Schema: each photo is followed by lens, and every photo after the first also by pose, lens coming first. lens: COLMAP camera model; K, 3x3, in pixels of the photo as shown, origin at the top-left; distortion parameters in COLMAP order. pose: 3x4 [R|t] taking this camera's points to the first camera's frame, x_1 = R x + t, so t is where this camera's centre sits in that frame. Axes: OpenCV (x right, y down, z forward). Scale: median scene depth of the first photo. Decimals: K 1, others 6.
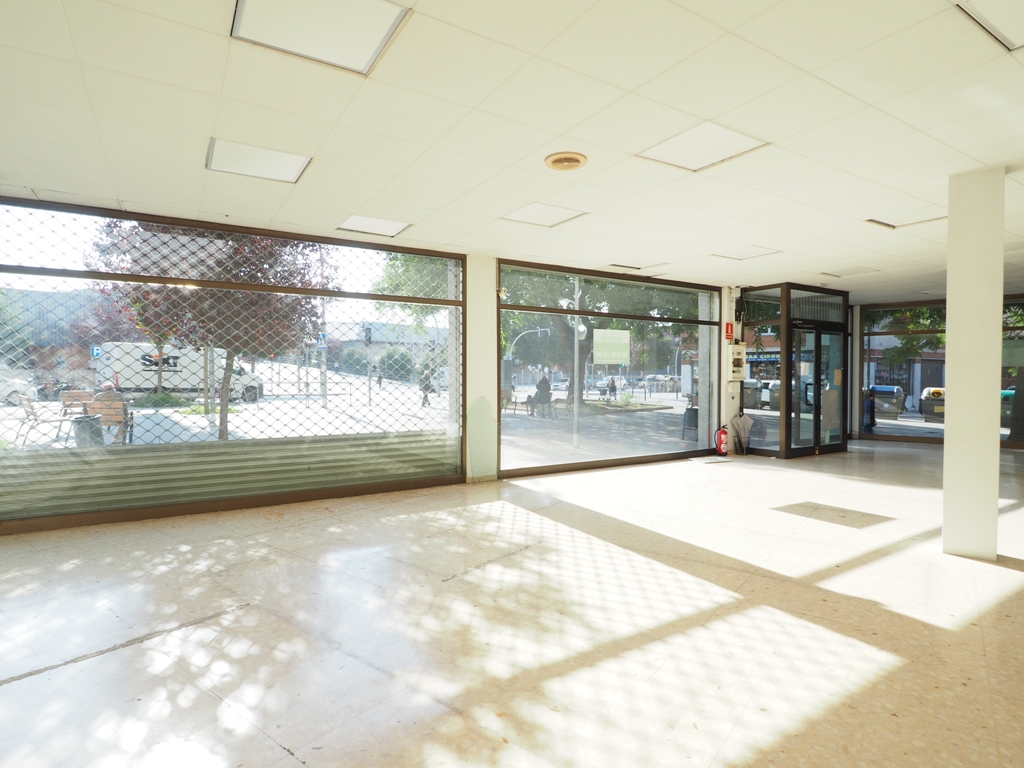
lens RADIAL K [[555.3, 0, 520.1], [0, 555.3, 384.7], [0, 0, 1]] dist [-0.007346, -0.004420]
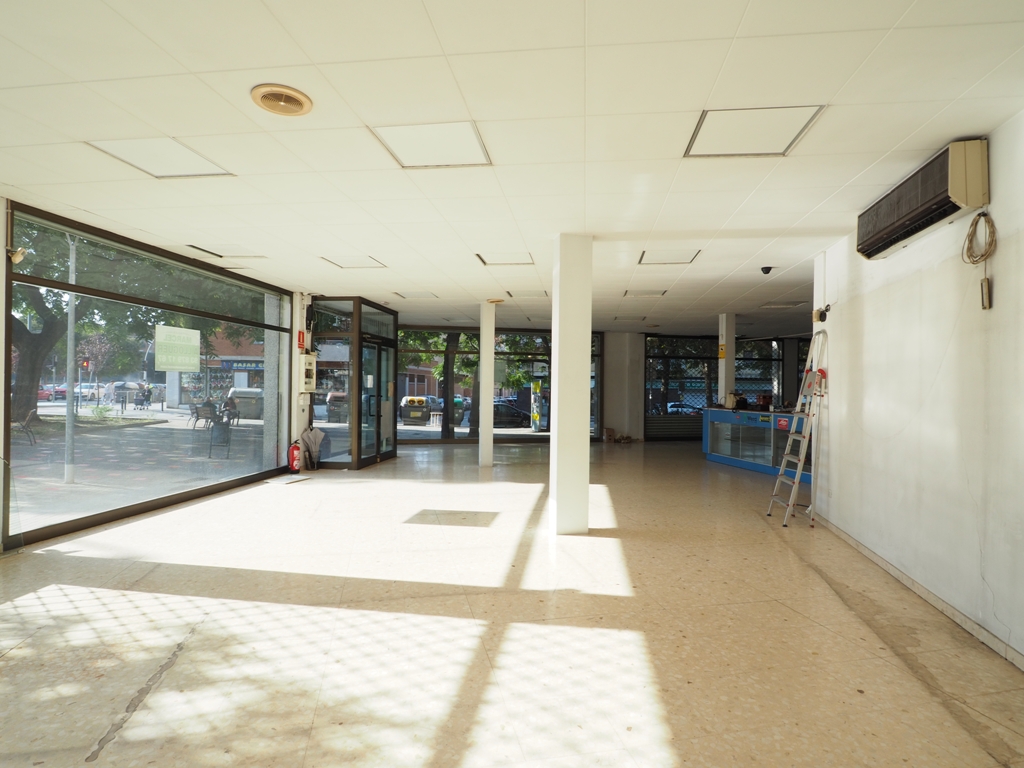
lens RADIAL K [[555.3, 0, 513.3], [0, 555.3, 381.4], [0, 0, 1]] dist [-0.007346, -0.004420]
pose [[0.637866, 0.015414, 0.769993, -0.249297], [0.000902, 0.999784, -0.020762, -0.012664], [-0.770147, 0.013938, 0.637715, 0.263703]]
